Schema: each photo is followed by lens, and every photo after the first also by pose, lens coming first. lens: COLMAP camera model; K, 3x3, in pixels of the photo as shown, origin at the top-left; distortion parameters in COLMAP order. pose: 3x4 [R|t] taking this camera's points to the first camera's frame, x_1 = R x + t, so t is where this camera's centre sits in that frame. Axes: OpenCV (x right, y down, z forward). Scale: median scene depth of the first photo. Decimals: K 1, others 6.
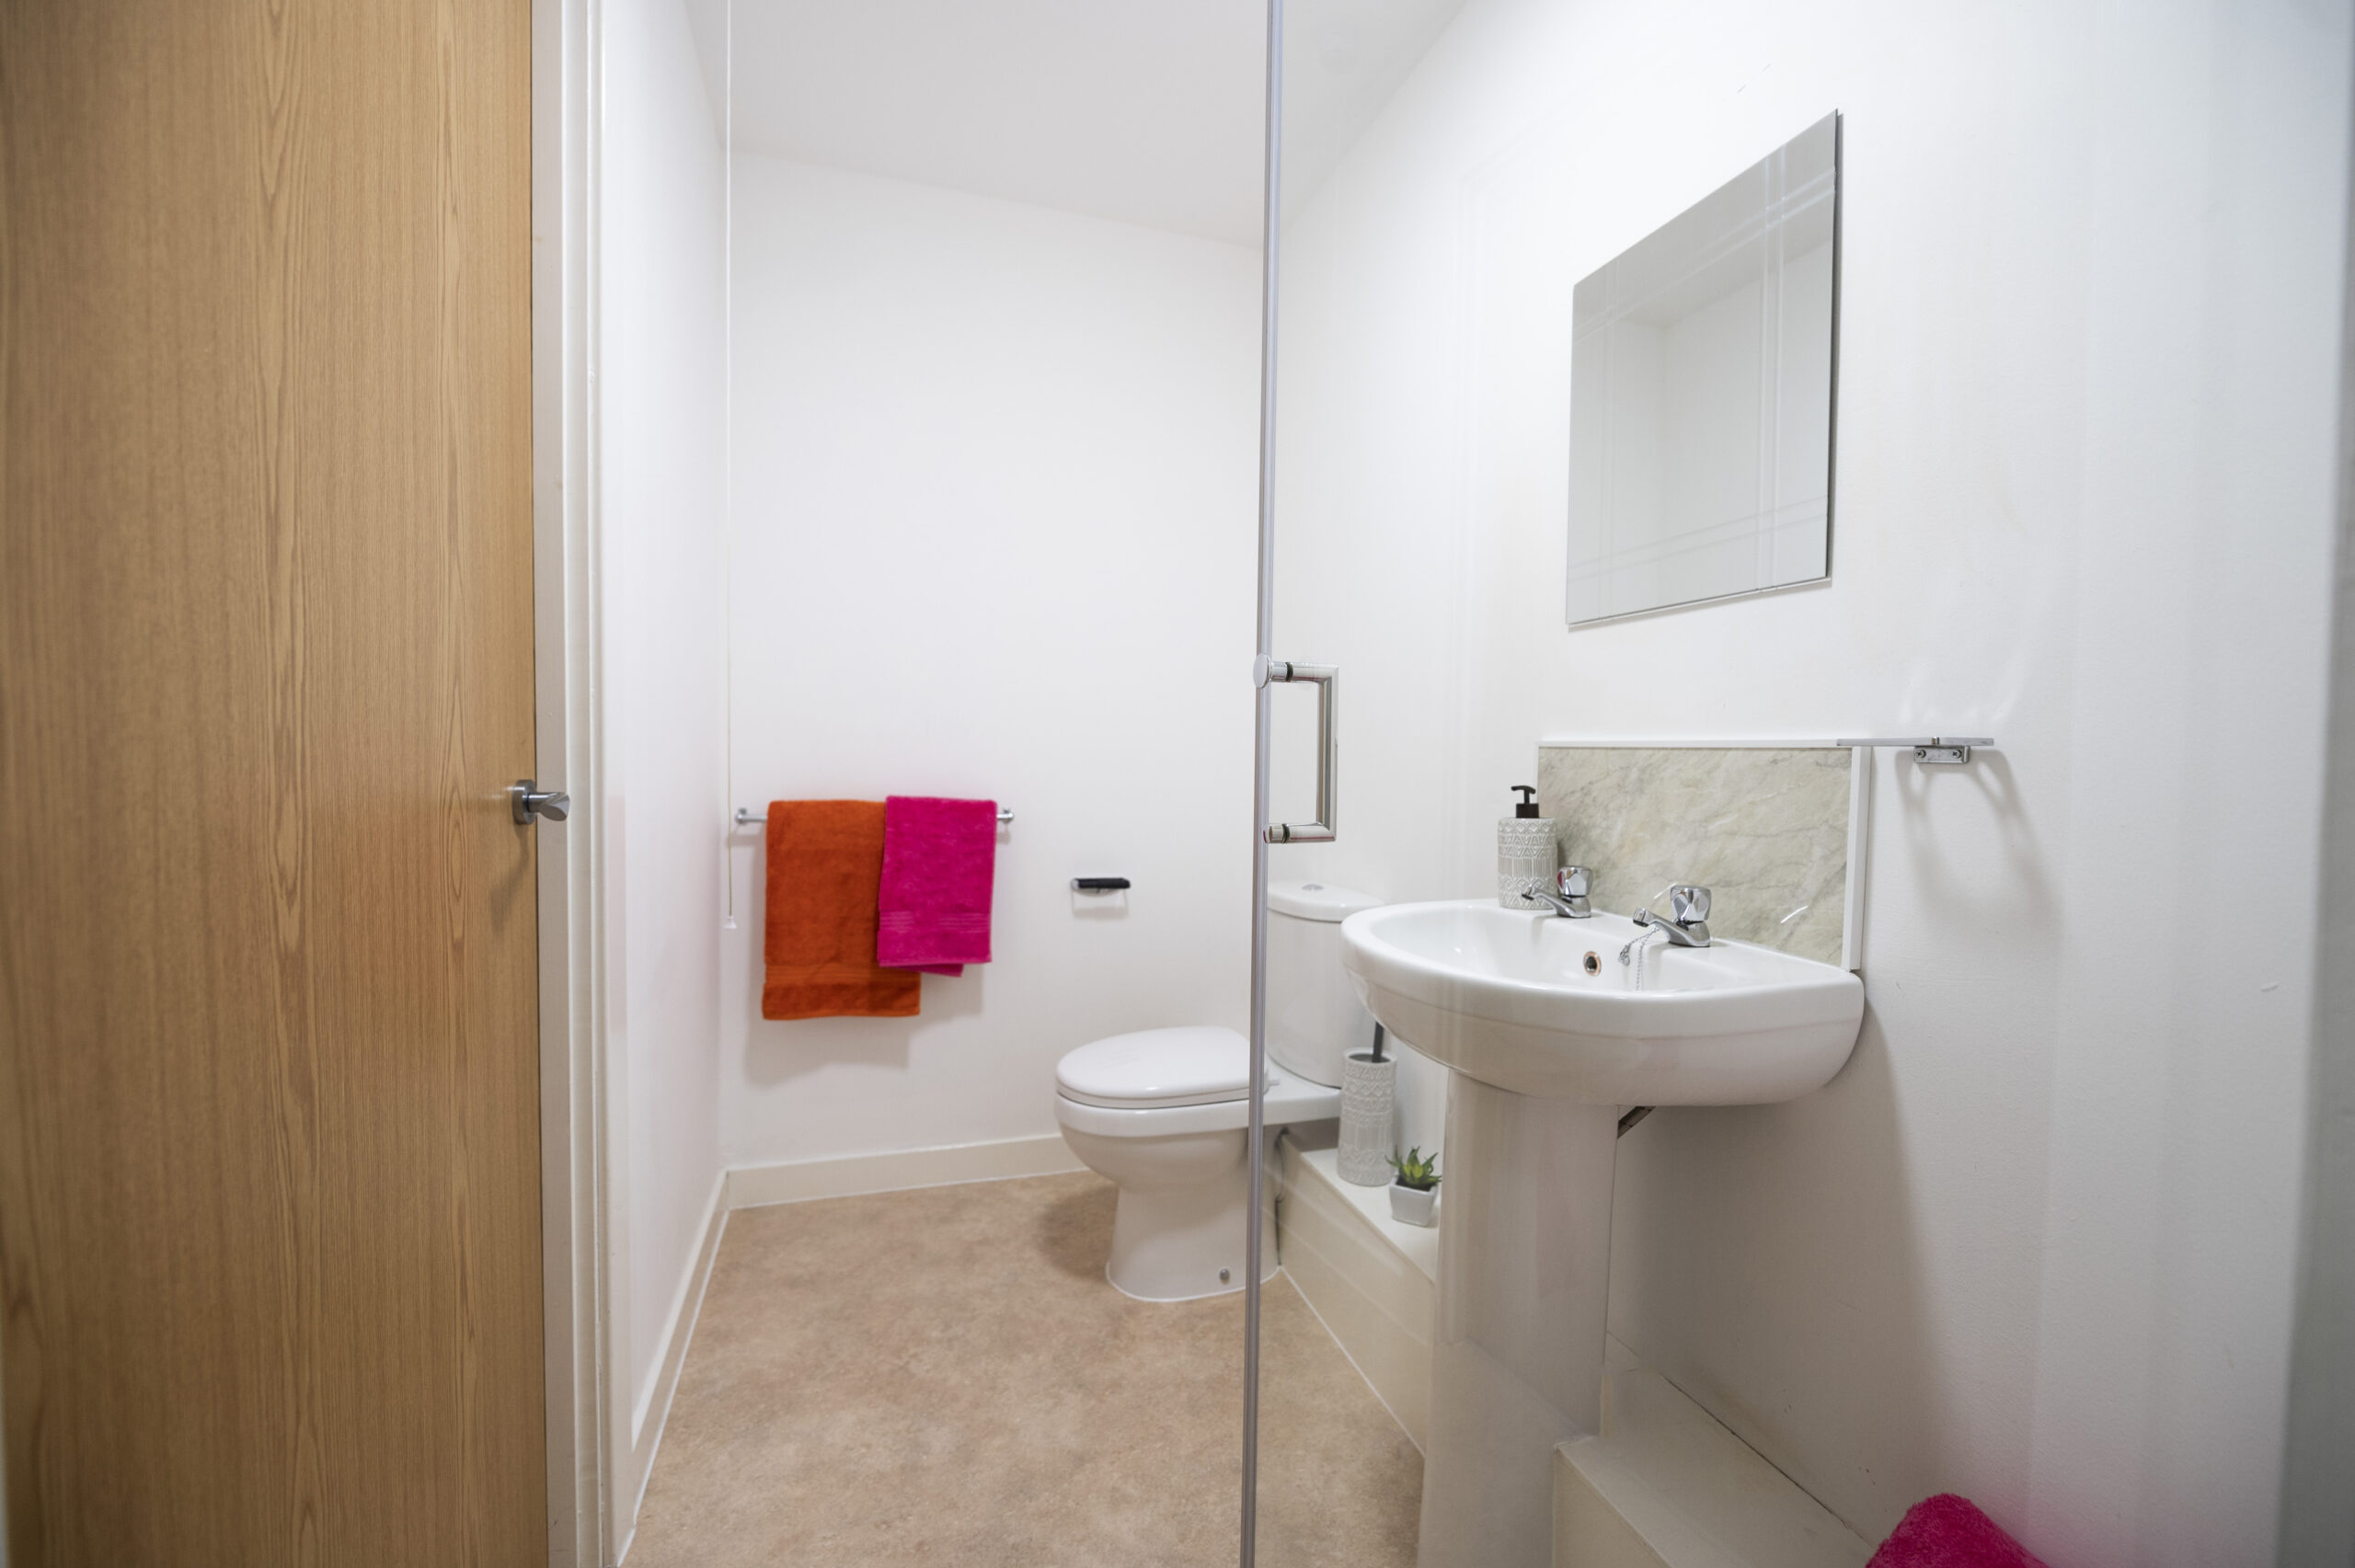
lens RADIAL K [[927.7, 0, 1178.5], [0, 927.7, 788.0], [0, 0, 1]] dist [-0.011160, -0.000028]
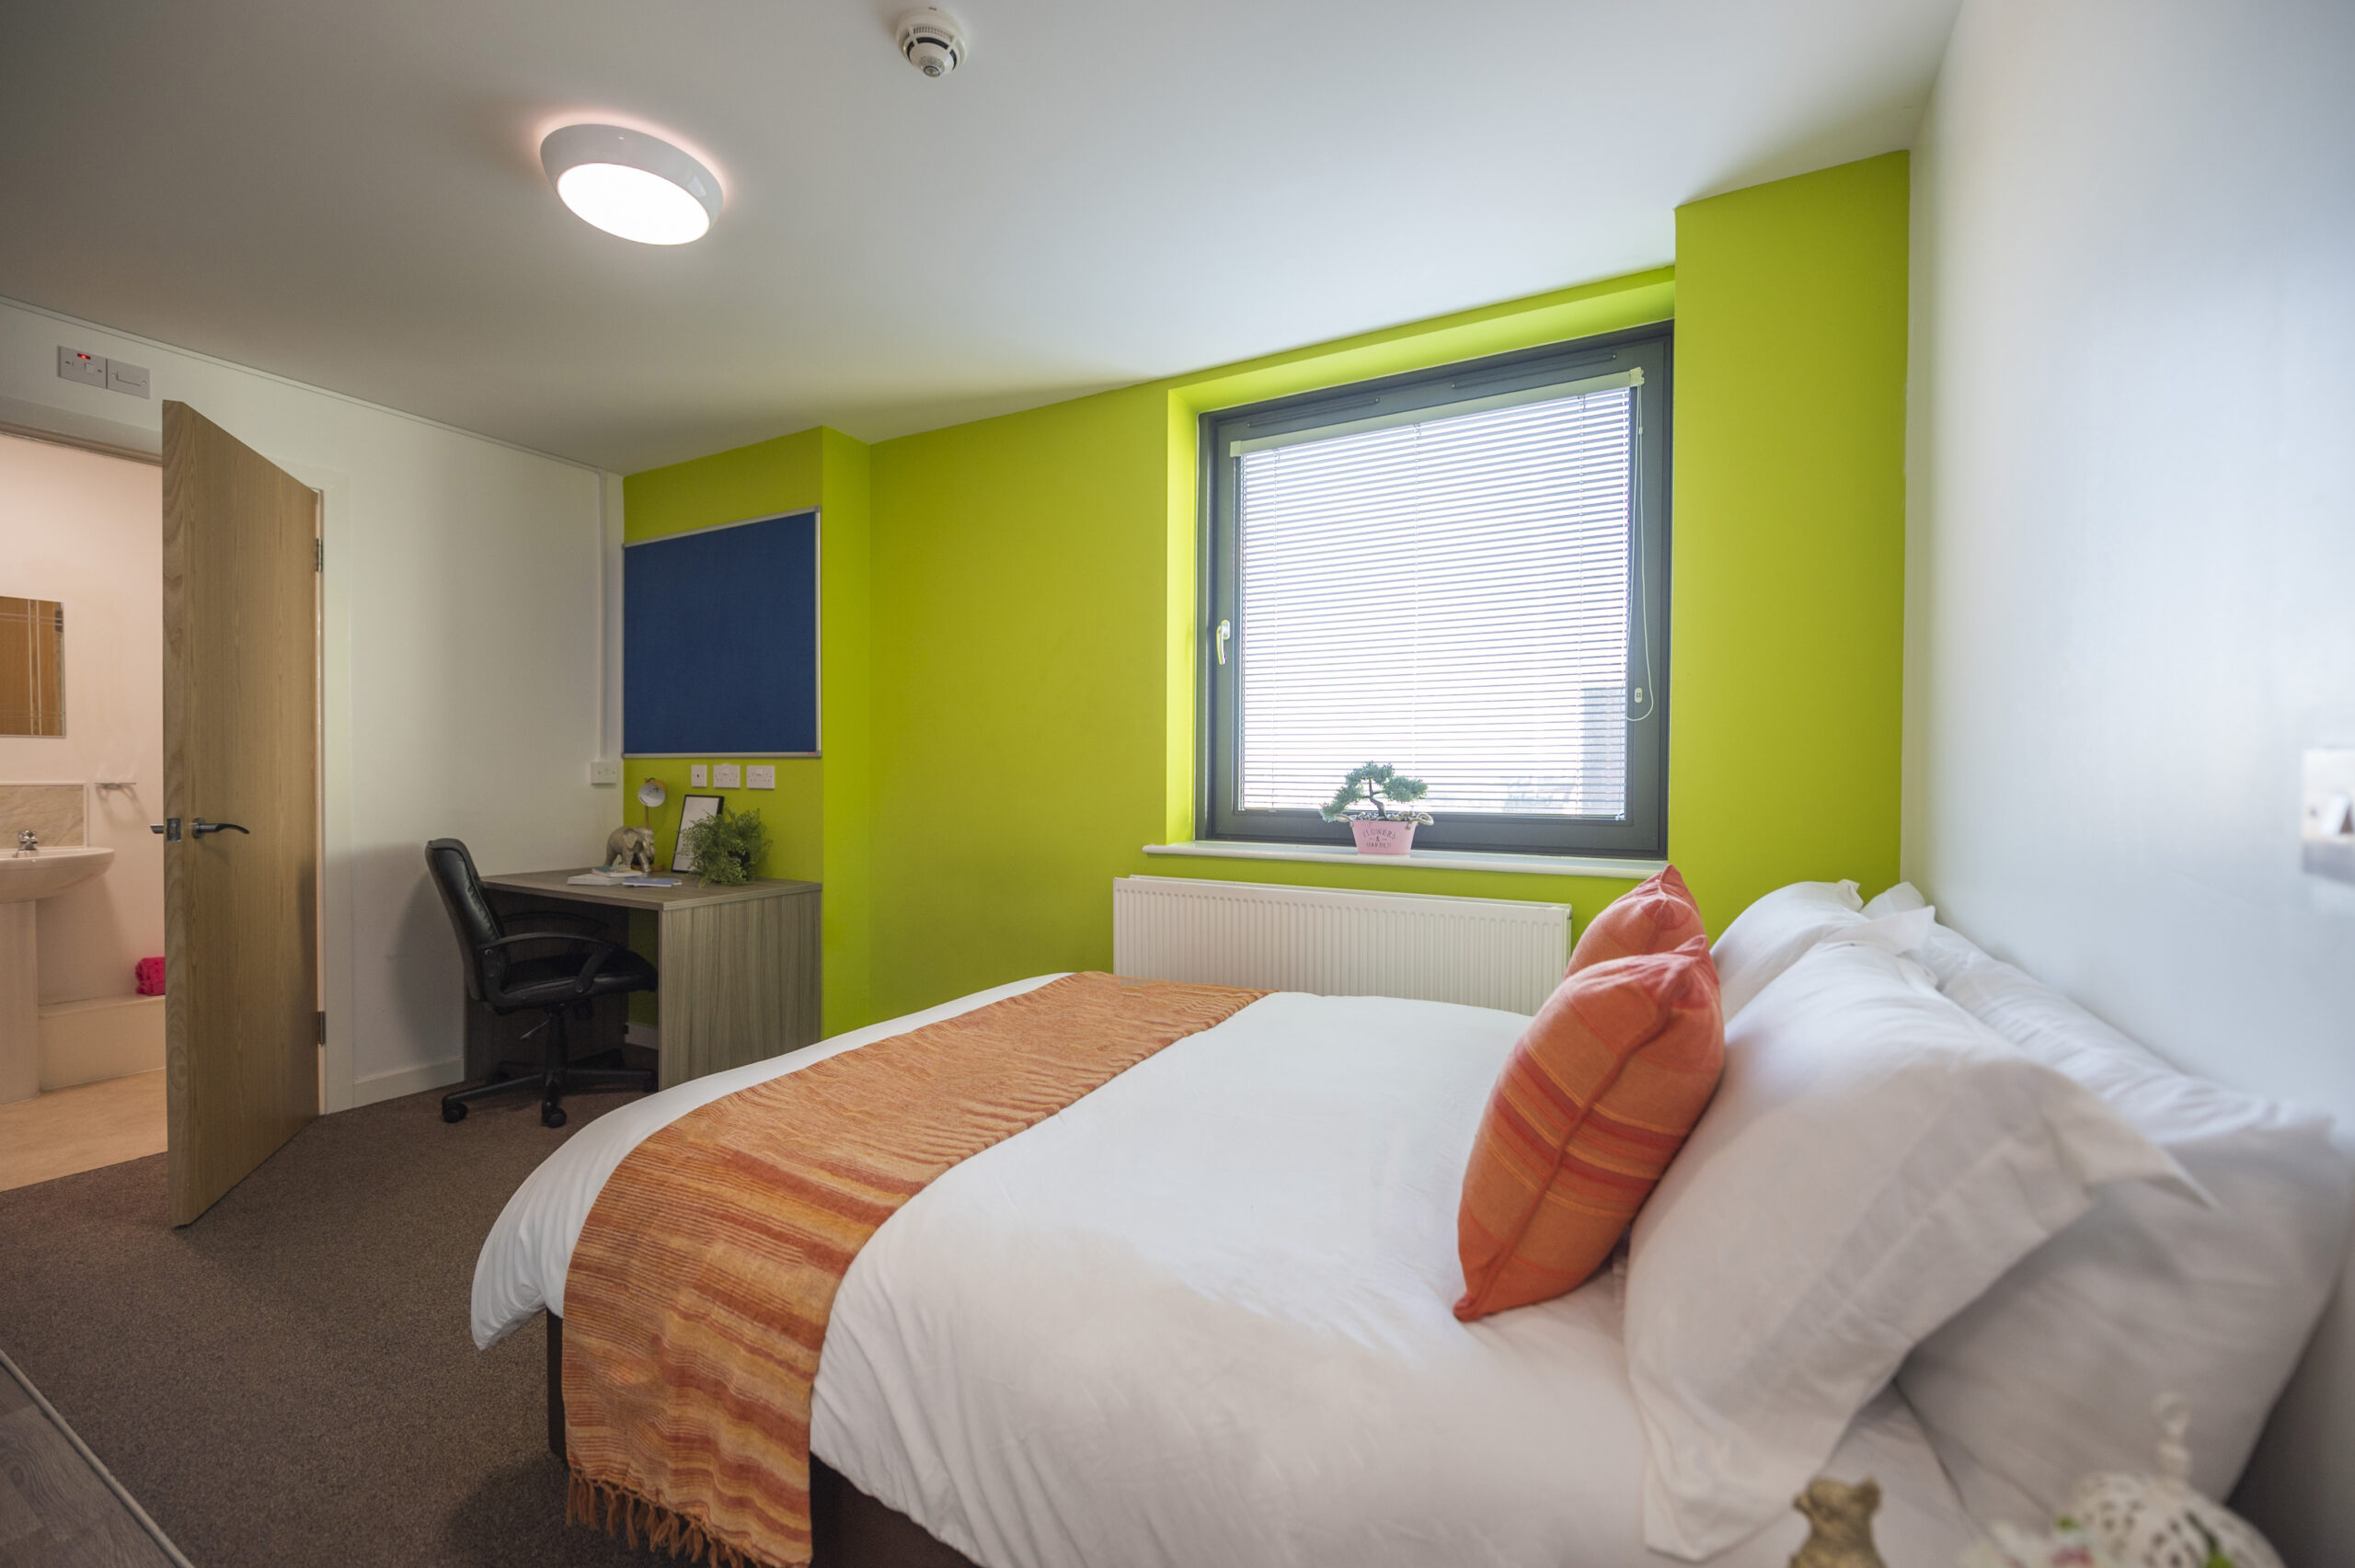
lens RADIAL K [[927.7, 0, 1178.5], [0, 927.7, 788.0], [0, 0, 1]] dist [-0.011160, -0.000028]
pose [[-0.688339, -0.034850, 0.724552, -5.196342], [-0.004603, 0.999035, 0.043679, -0.222238], [-0.725375, 0.026731, -0.687835, 0.362606]]
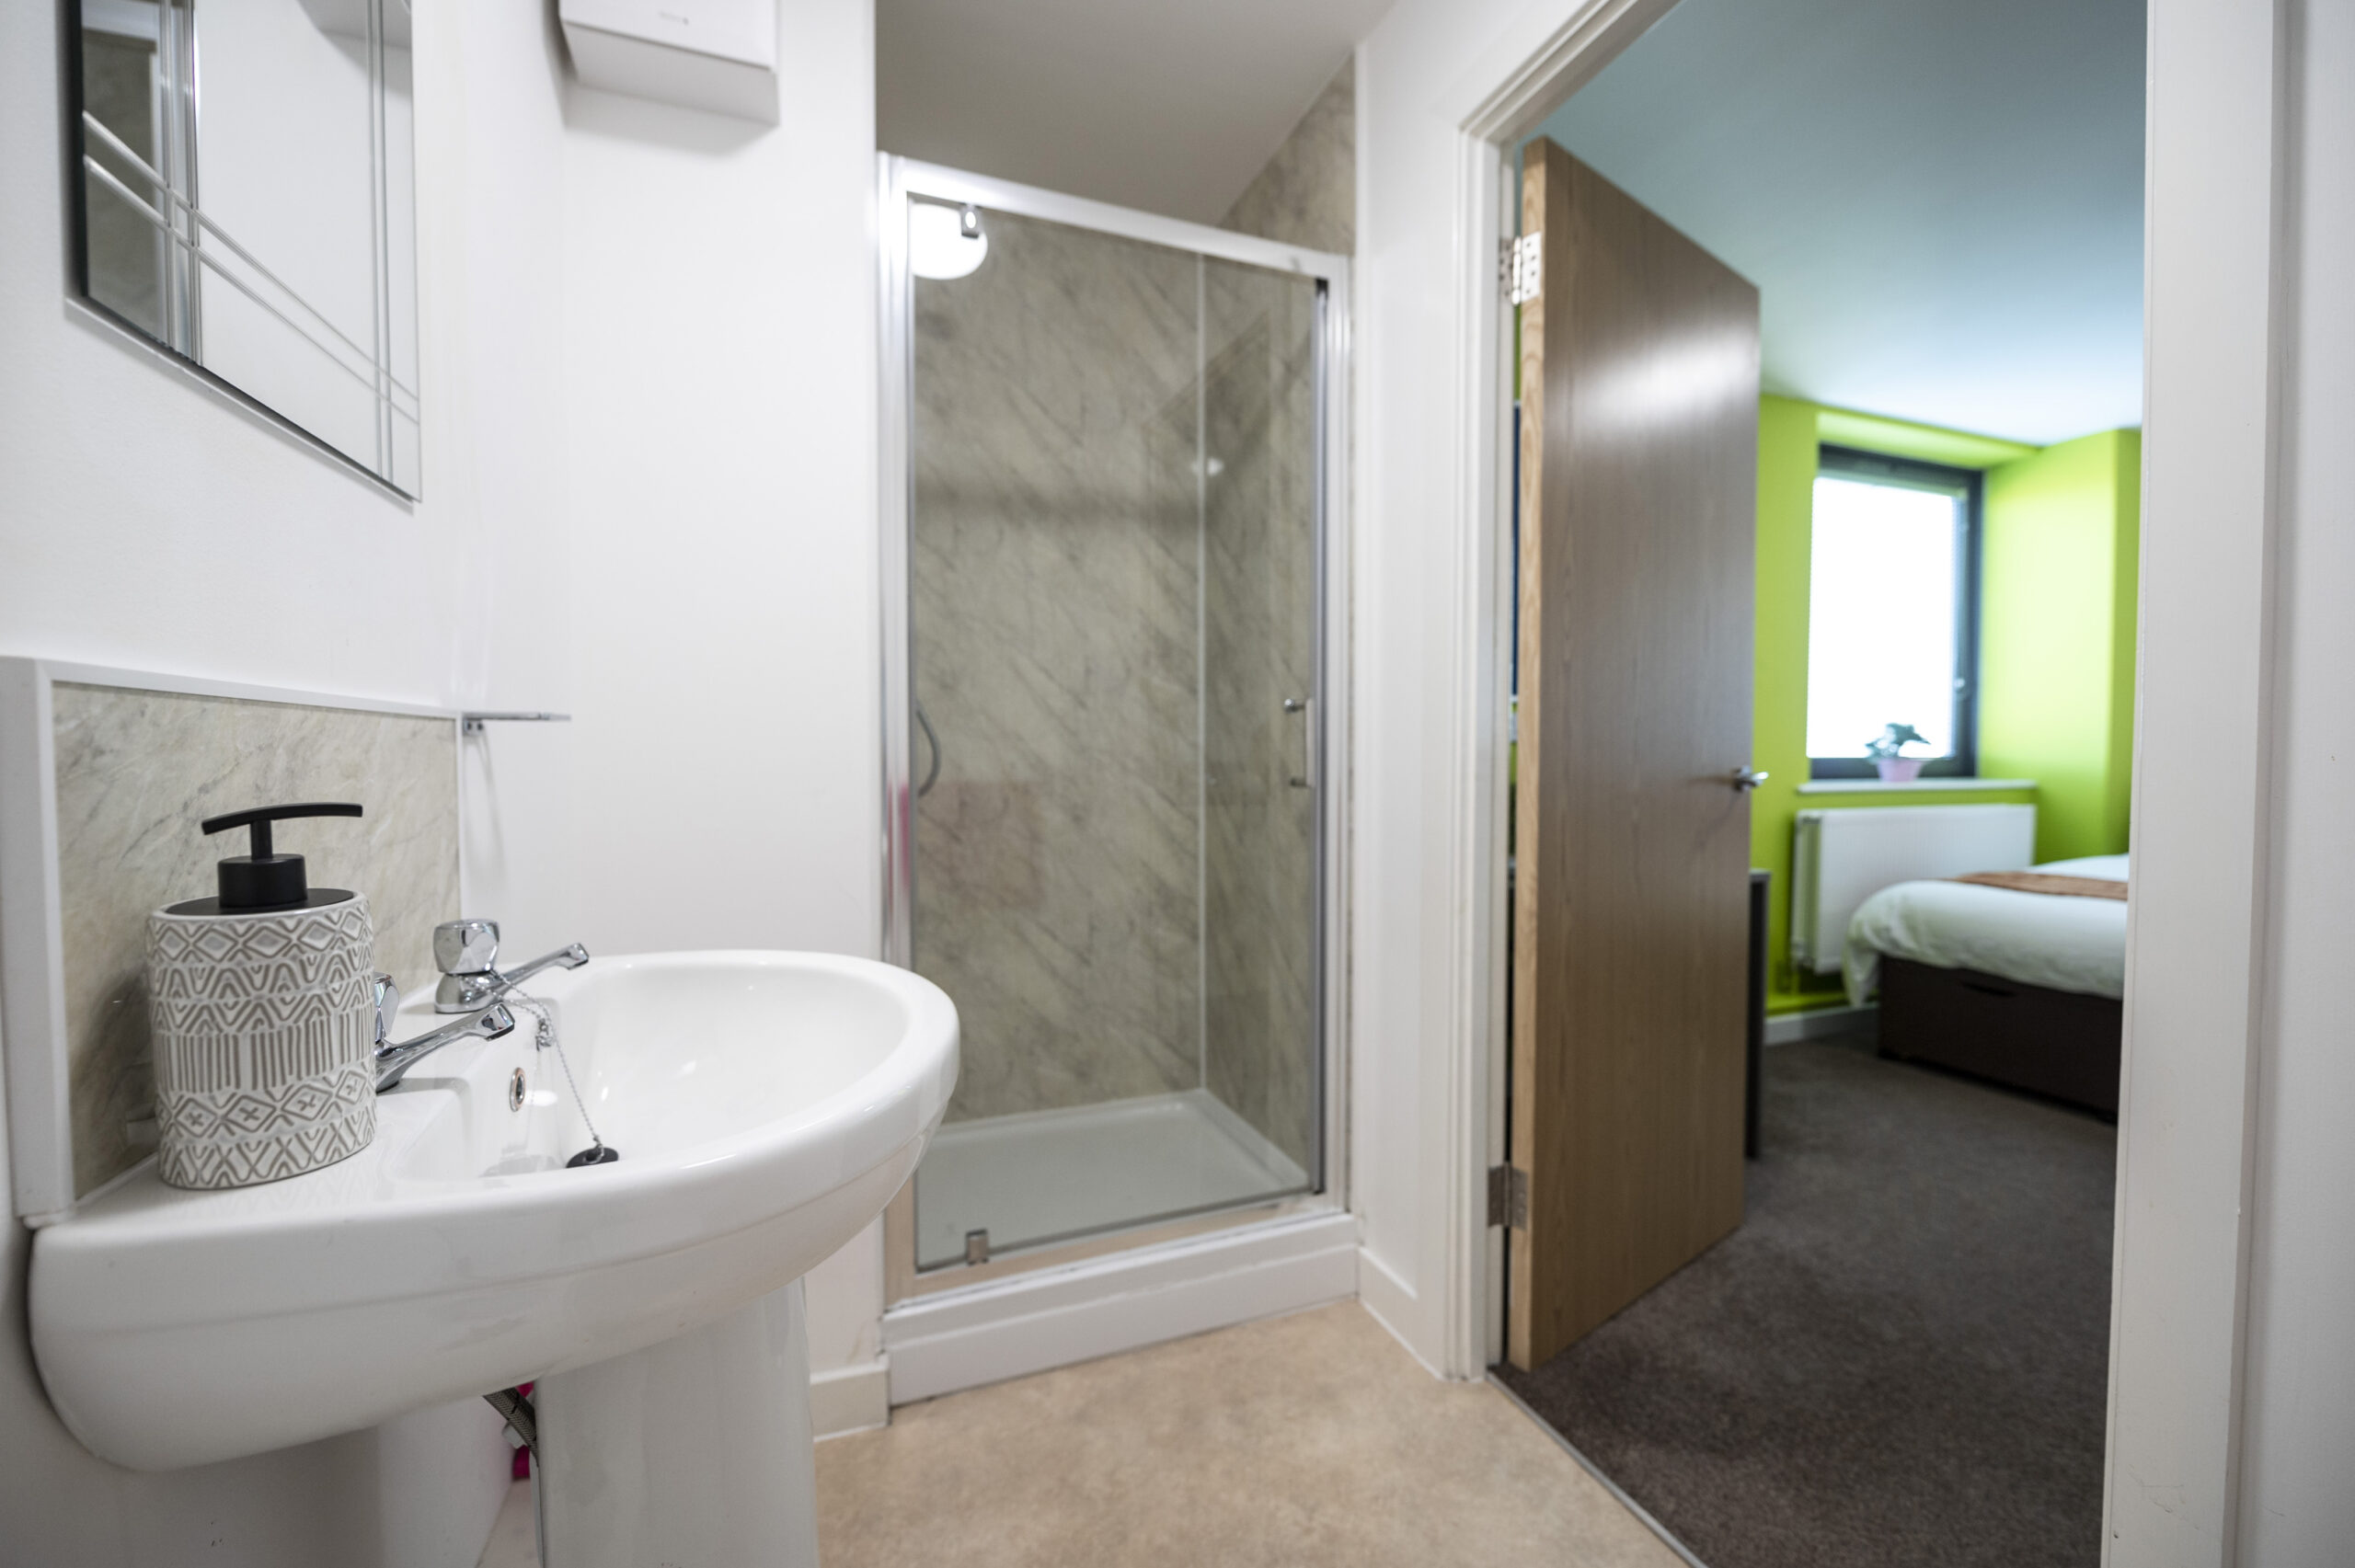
lens RADIAL K [[927.7, 0, 1178.5], [0, 927.7, 788.0], [0, 0, 1]] dist [-0.011160, -0.000028]
pose [[-0.998535, -0.014677, -0.052074, -0.141036], [-0.017400, 0.998483, 0.052238, -0.043371], [0.051228, 0.053068, -0.997276, 1.881926]]
